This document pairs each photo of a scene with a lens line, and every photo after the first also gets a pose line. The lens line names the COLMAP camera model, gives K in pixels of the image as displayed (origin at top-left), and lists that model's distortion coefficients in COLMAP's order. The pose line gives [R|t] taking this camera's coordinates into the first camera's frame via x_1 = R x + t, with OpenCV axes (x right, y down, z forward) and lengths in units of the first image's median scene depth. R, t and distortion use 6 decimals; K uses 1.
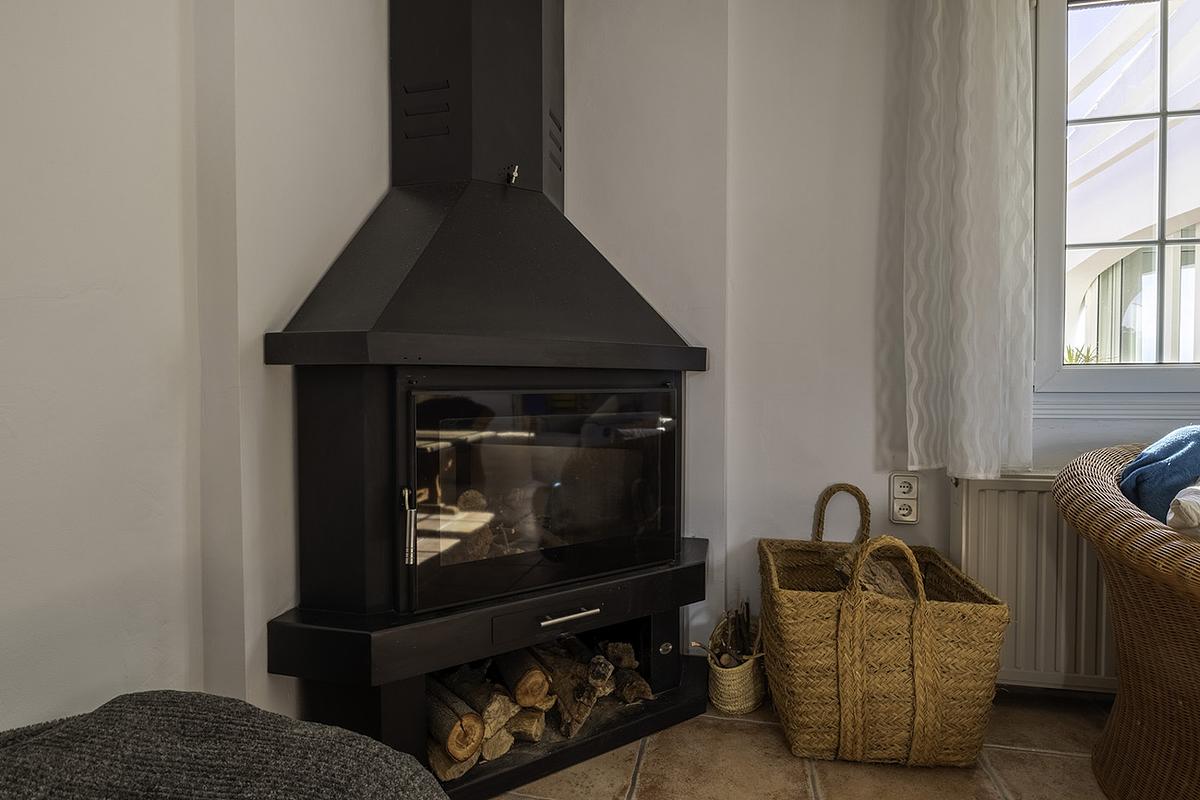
lens RADIAL K [[596.6, 0, 602.3], [0, 596.6, 396.1], [0, 0, 1]] dist [-0.003718, -0.002428]
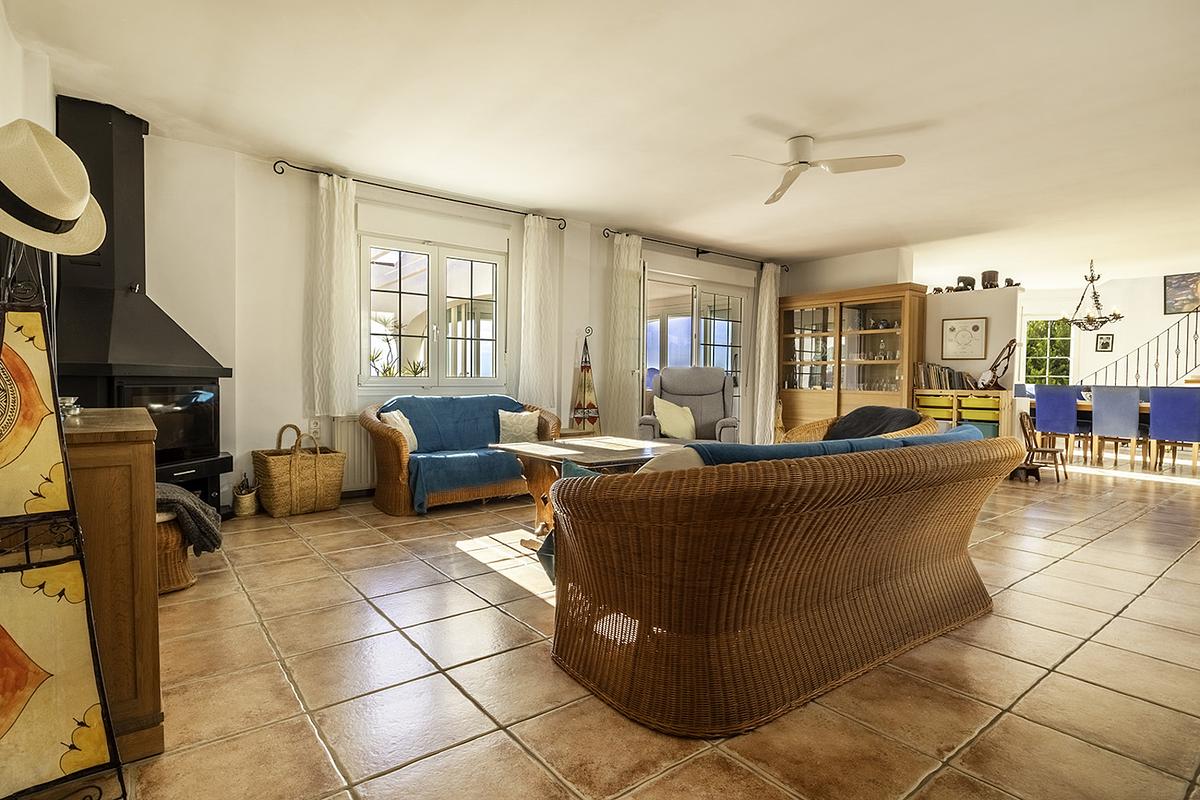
lens RADIAL K [[596.6, 0, 592.9], [0, 596.6, 398.3], [0, 0, 1]] dist [-0.003718, -0.002428]
pose [[0.637734, -0.016933, 0.770070, -0.760031], [0.005601, 0.999834, 0.017348, 0.008491], [-0.770236, -0.006750, 0.637723, -1.686034]]
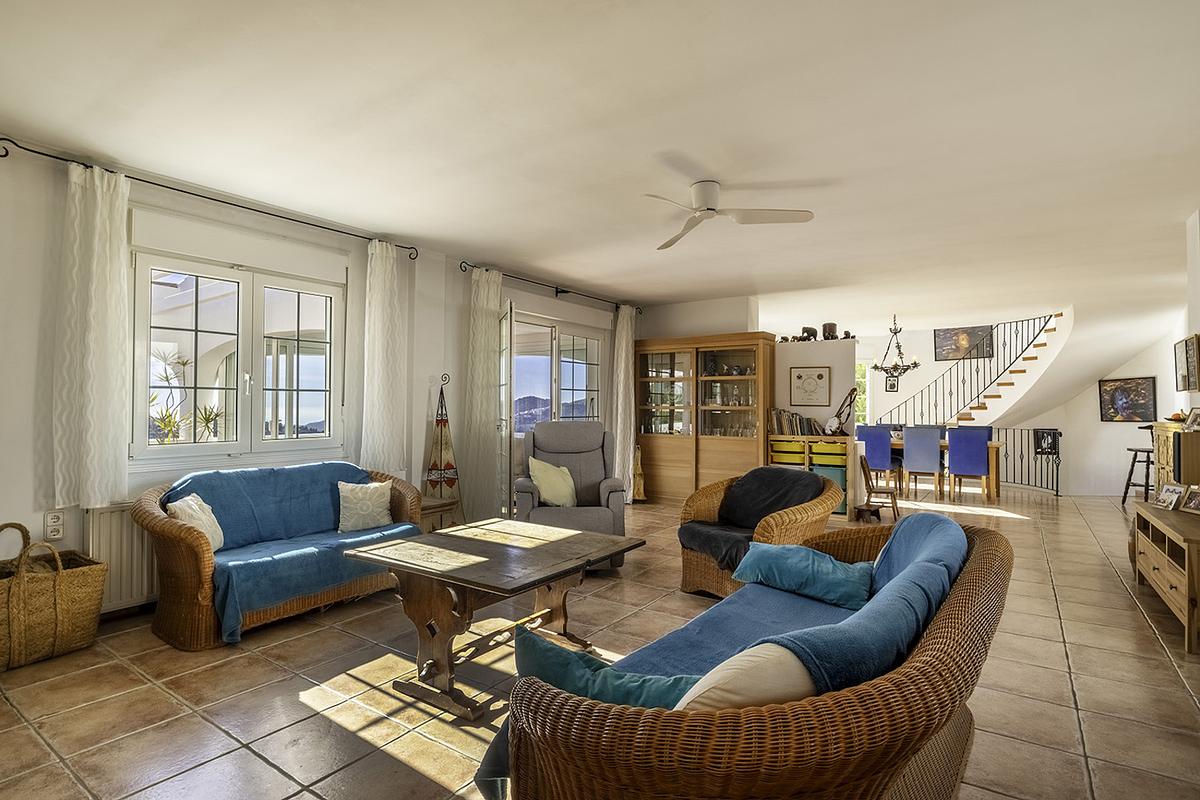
lens RADIAL K [[596.6, 0, 594.3], [0, 596.6, 400.0], [0, 0, 1]] dist [-0.003718, -0.002428]
pose [[0.380798, 0.014955, 0.924537, -0.555946], [0.018494, 0.999546, -0.023786, -0.137157], [-0.924473, 0.026156, 0.380348, -1.251173]]
